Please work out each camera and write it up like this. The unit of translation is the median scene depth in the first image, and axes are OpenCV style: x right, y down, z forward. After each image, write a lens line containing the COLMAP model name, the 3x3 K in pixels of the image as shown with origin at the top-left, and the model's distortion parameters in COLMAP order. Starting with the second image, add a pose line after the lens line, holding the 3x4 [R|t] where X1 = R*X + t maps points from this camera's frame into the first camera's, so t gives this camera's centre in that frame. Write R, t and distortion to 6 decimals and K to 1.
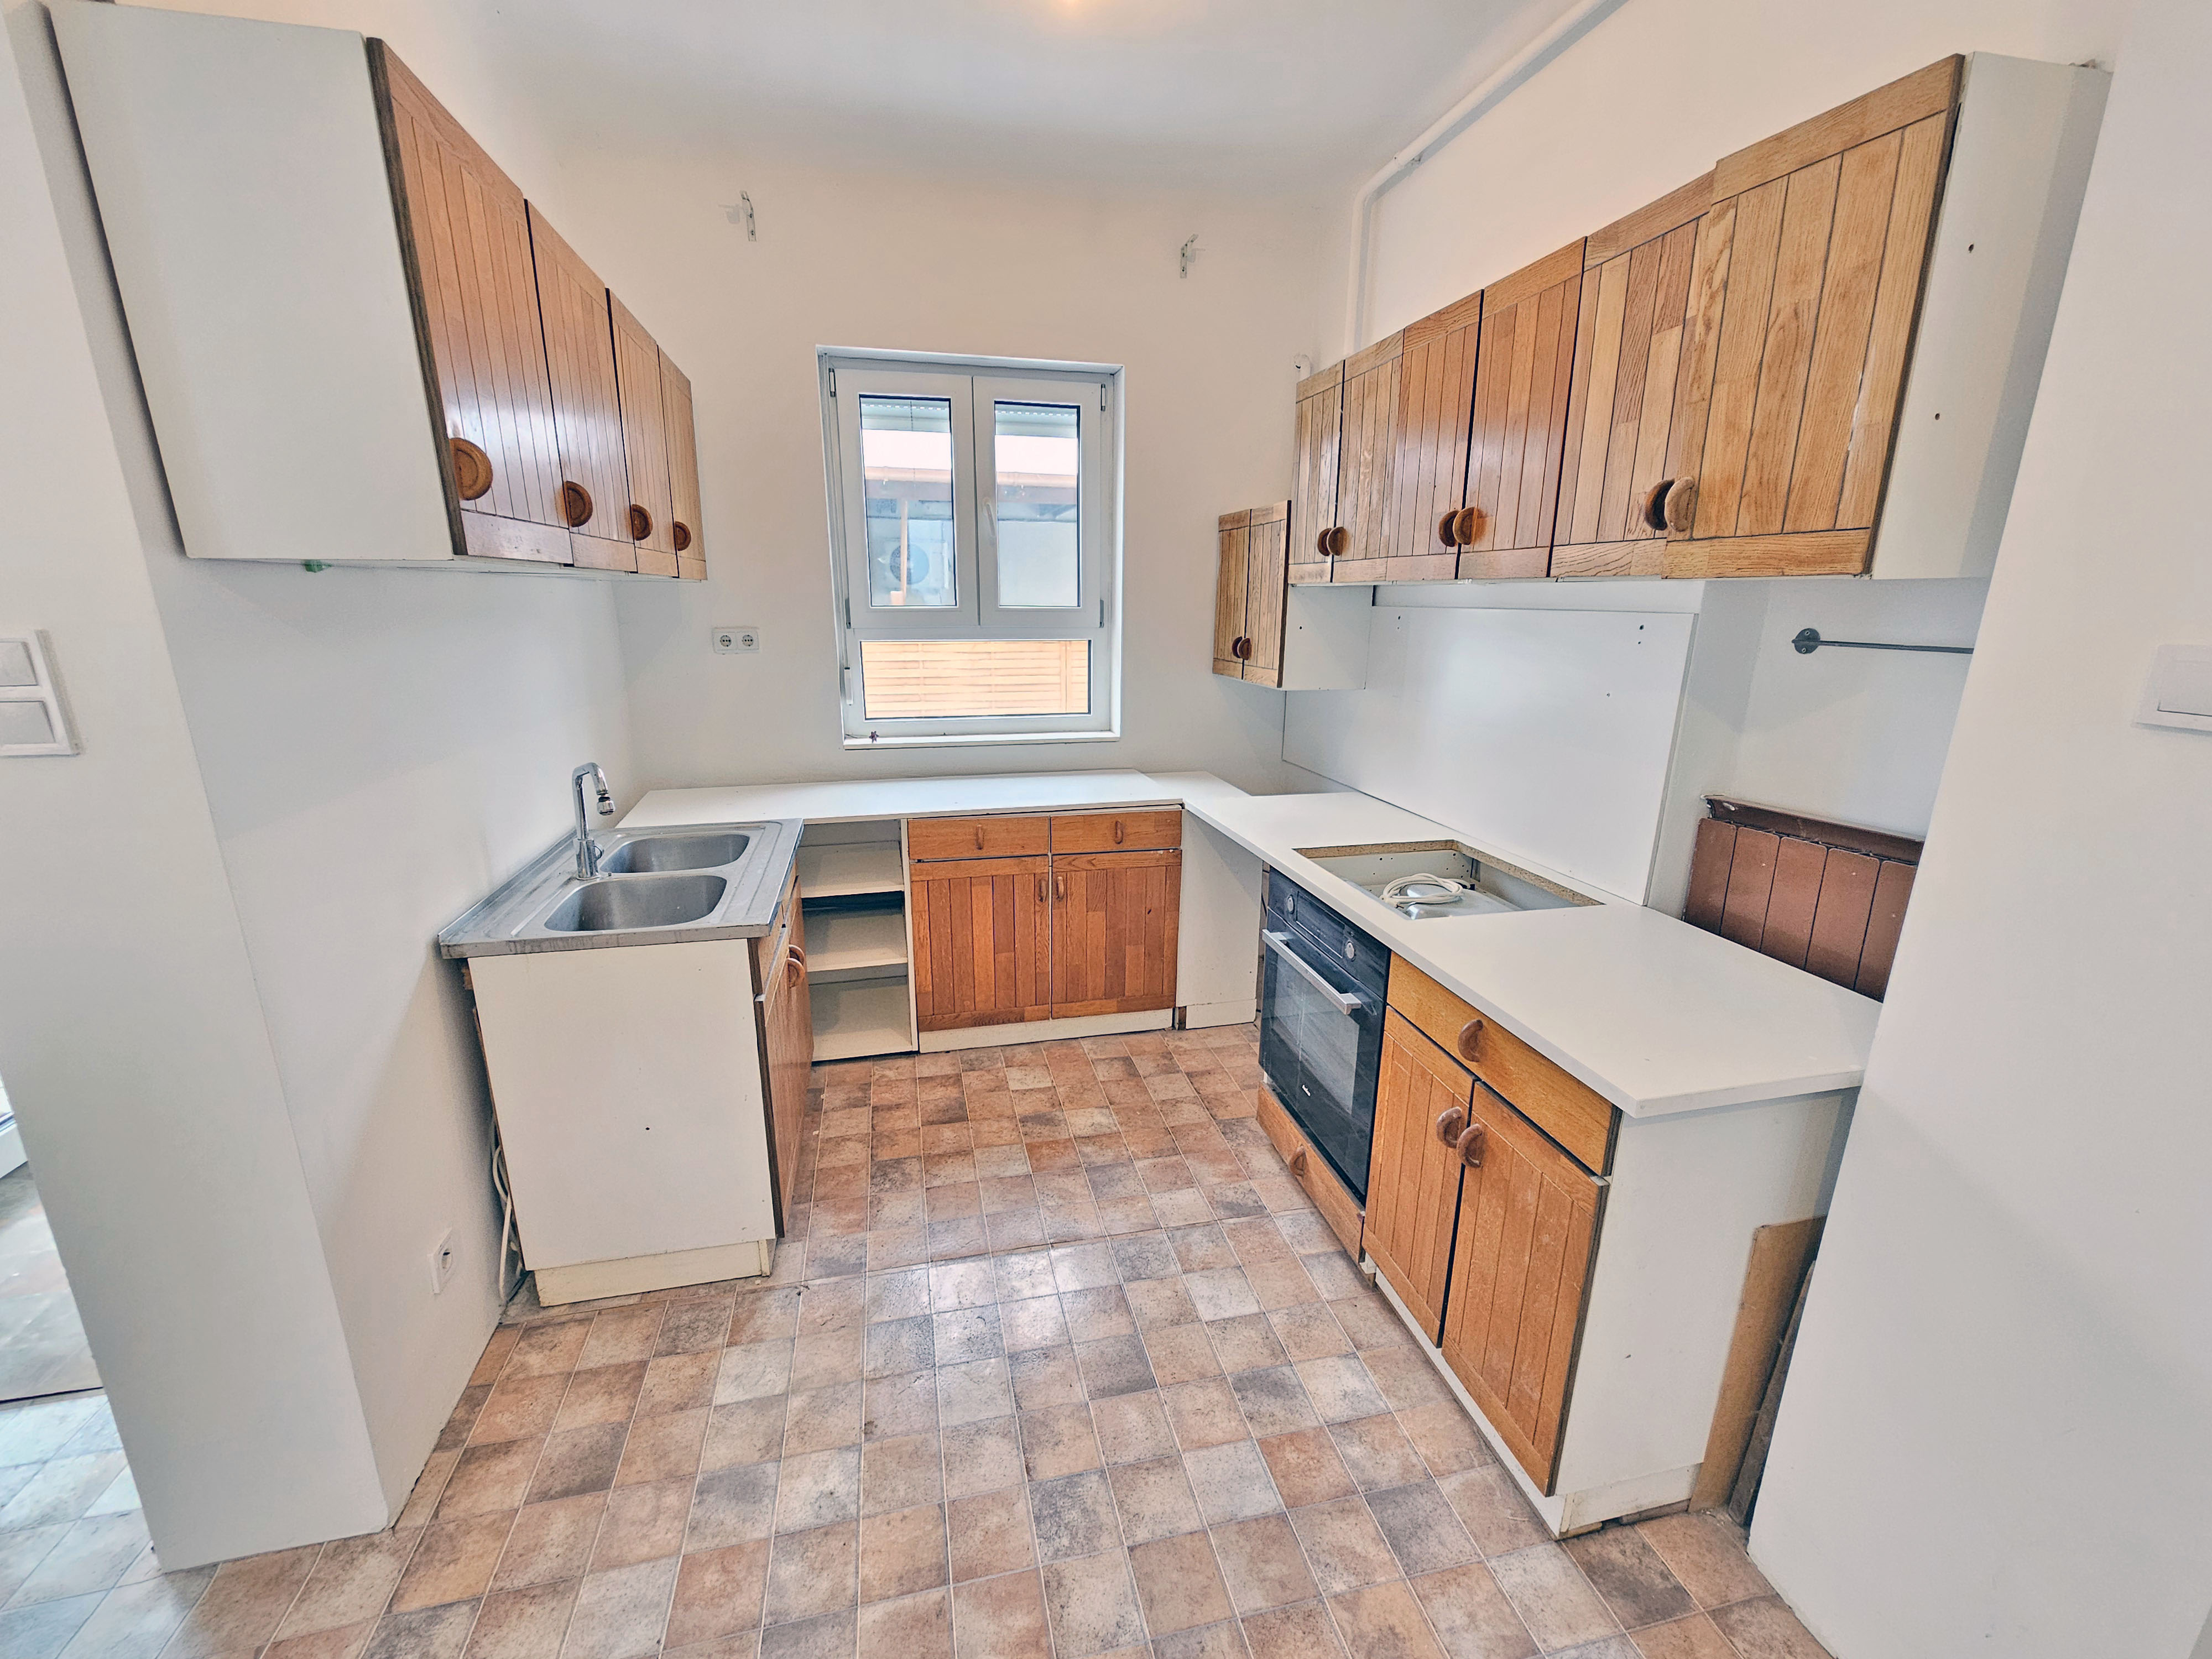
lens RADIAL K [[900.0, 0, 1093.9], [0, 900.0, 840.5], [0, 0, 1]] dist [-0.008249, -0.000065]
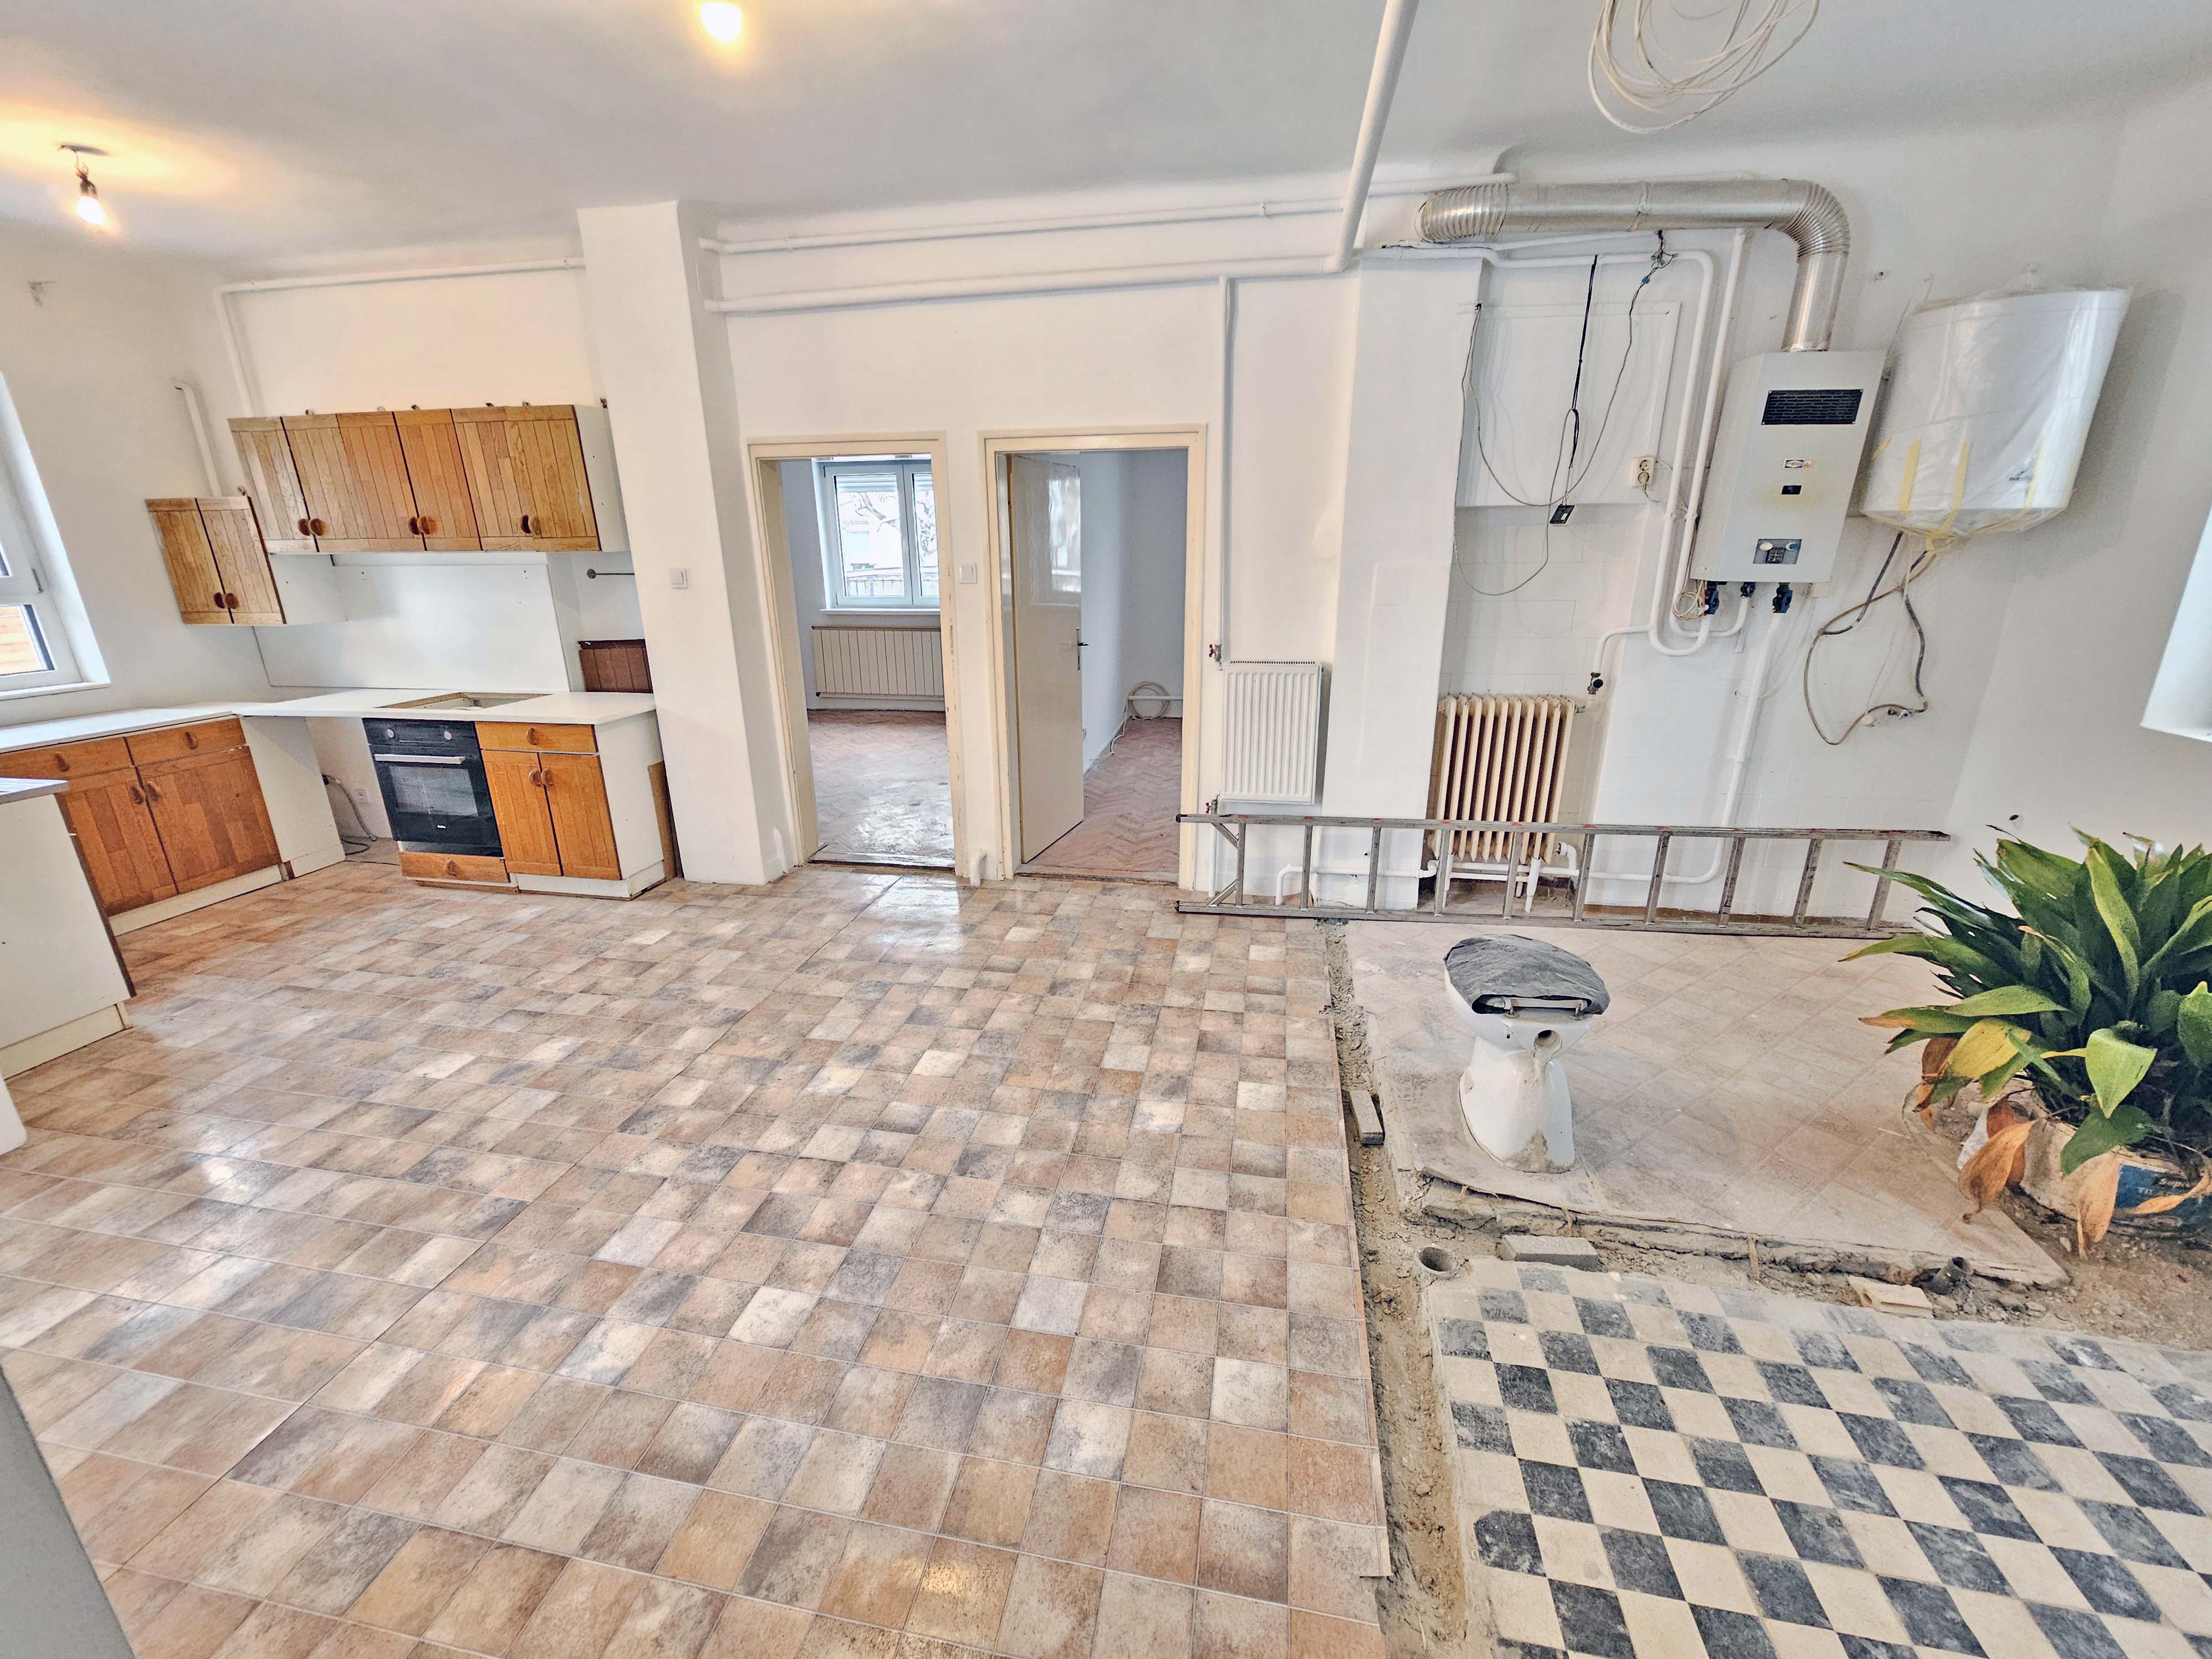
lens RADIAL K [[903.8, 0, 1095.8], [0, 903.8, 838.0], [0, 0, 1]] dist [-0.004110, 0.002904]
pose [[0.402524, -0.291417, 0.867785, -0.785498], [0.253142, 0.946443, 0.200412, 0.246124], [-0.879712, 0.139003, 0.454736, -0.969206]]
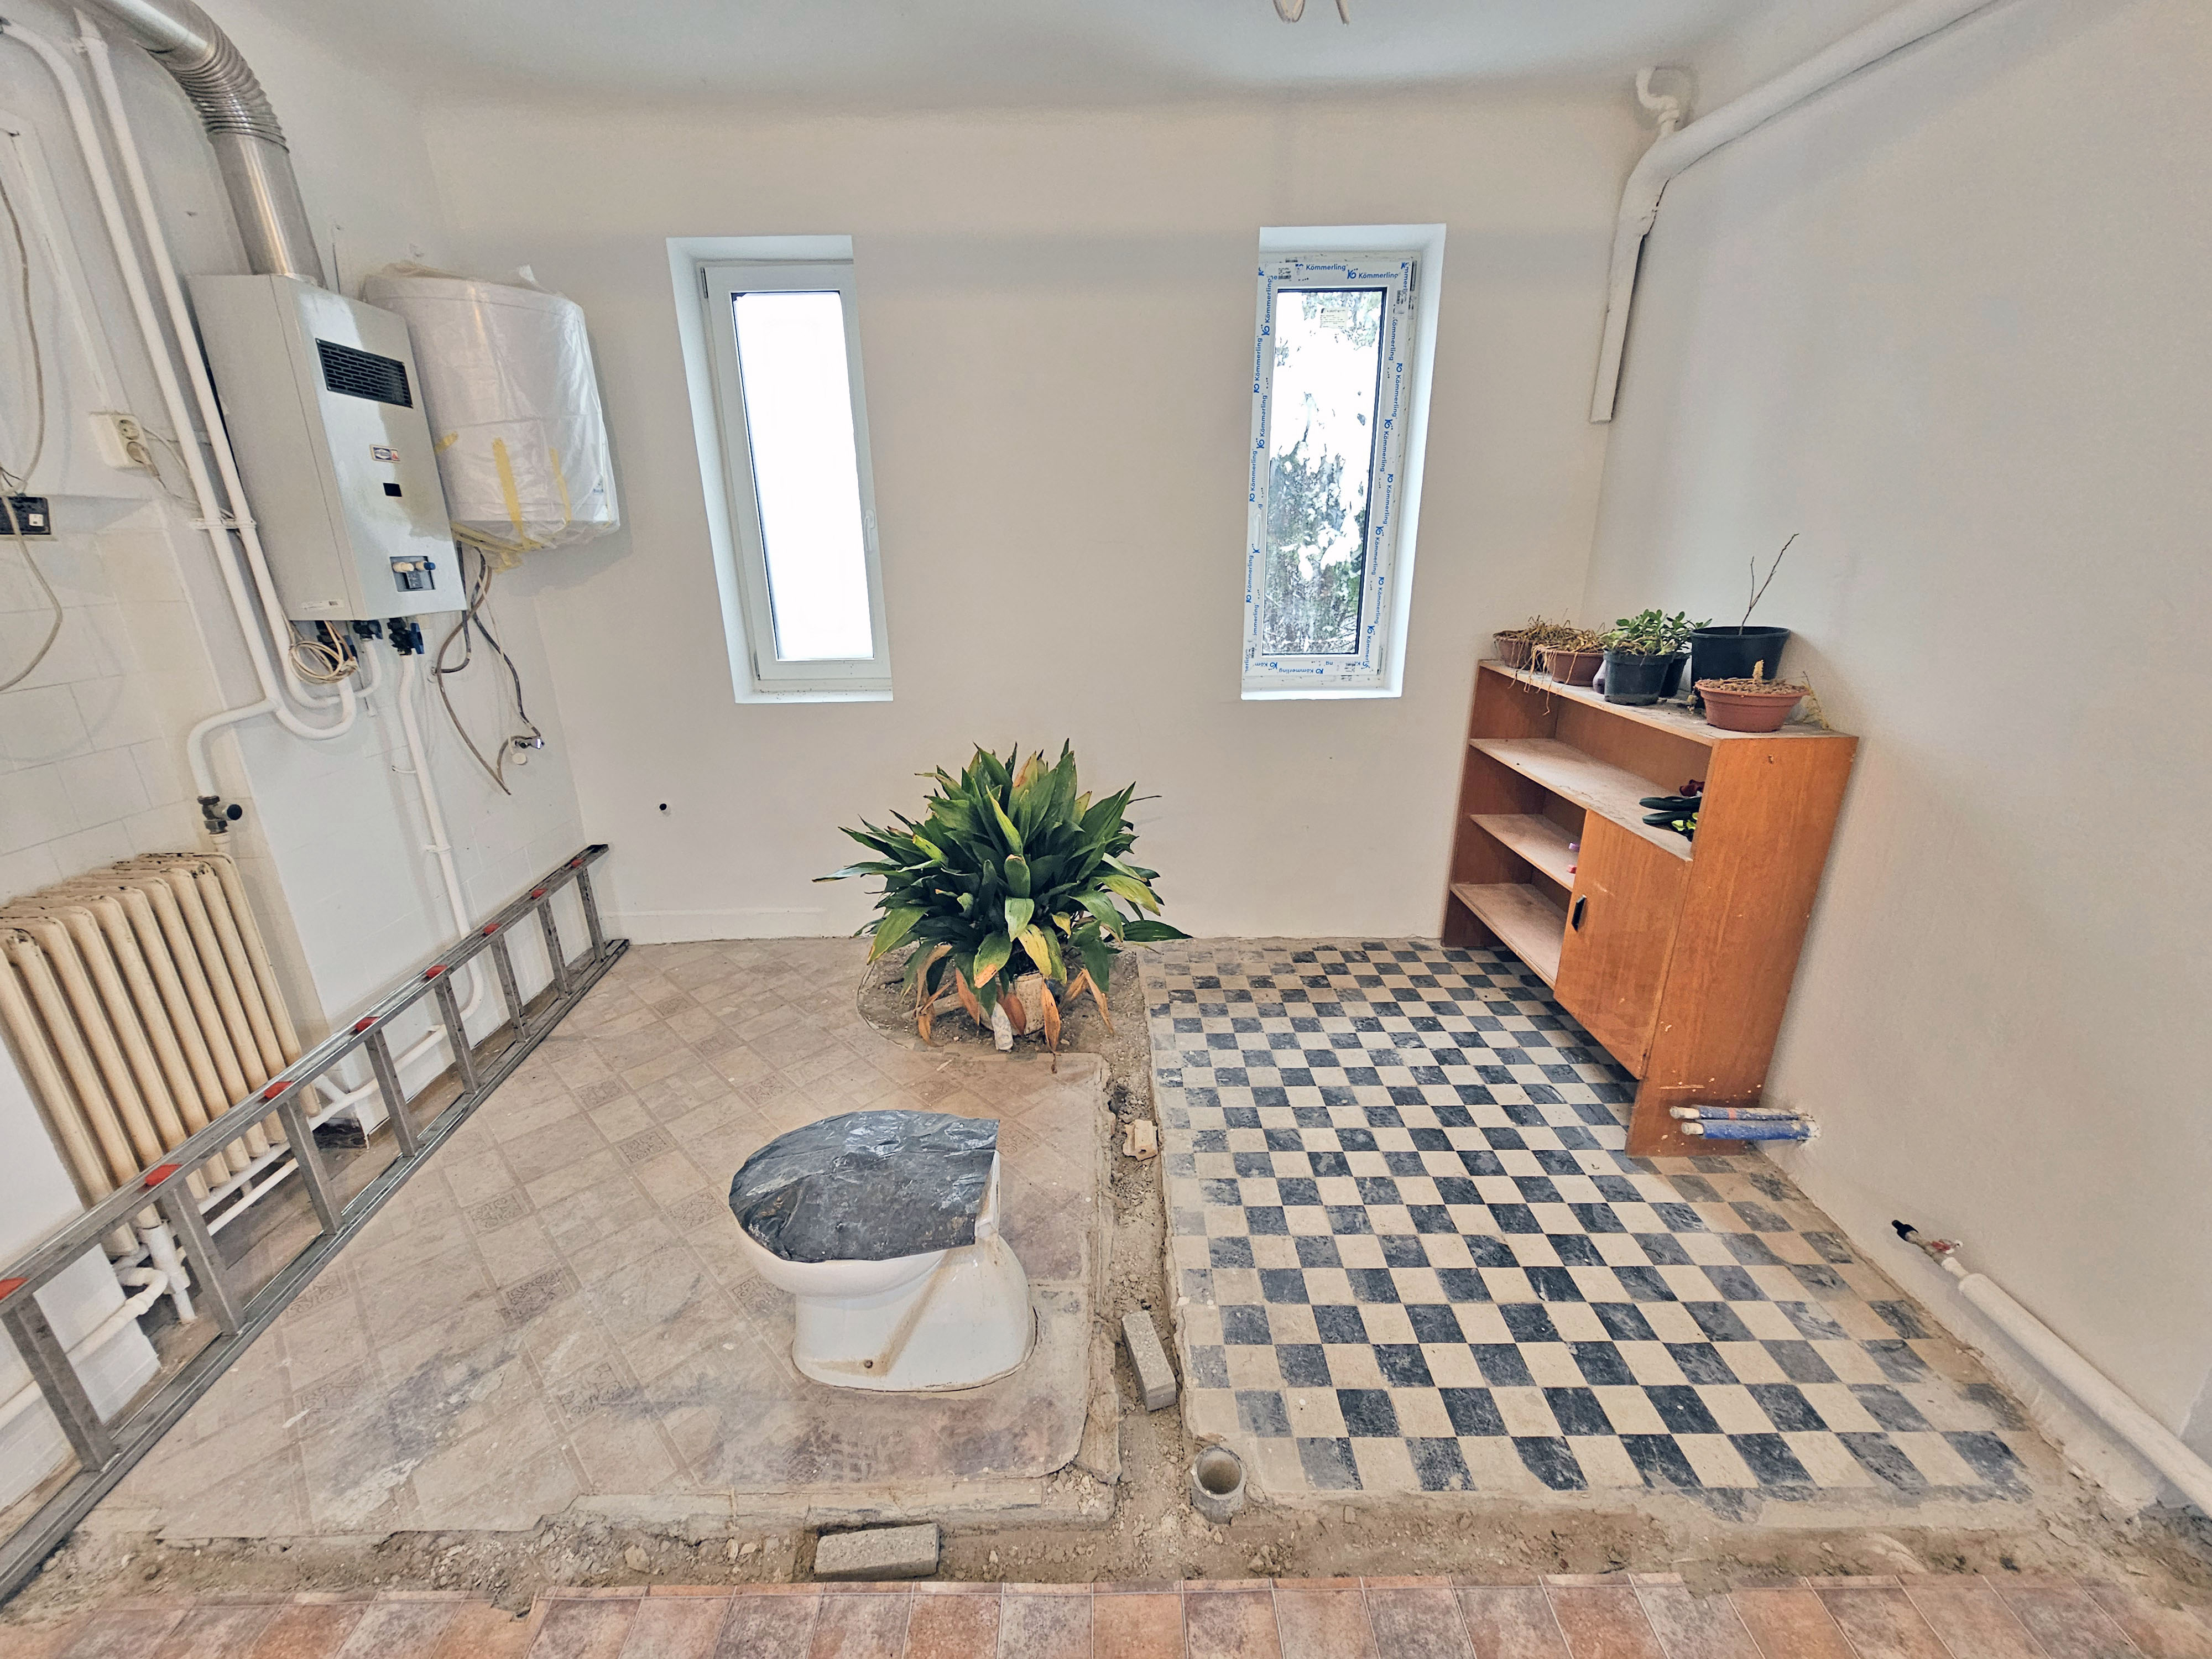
lens RADIAL K [[900.0, 0, 1093.9], [0, 900.0, 840.5], [0, 0, 1]] dist [-0.008249, -0.000065]
pose [[-0.976105, -0.063570, 0.207794, -0.062994], [0.066149, 0.823943, 0.562798, 0.112824], [-0.206988, 0.563096, -0.800050, -0.531355]]
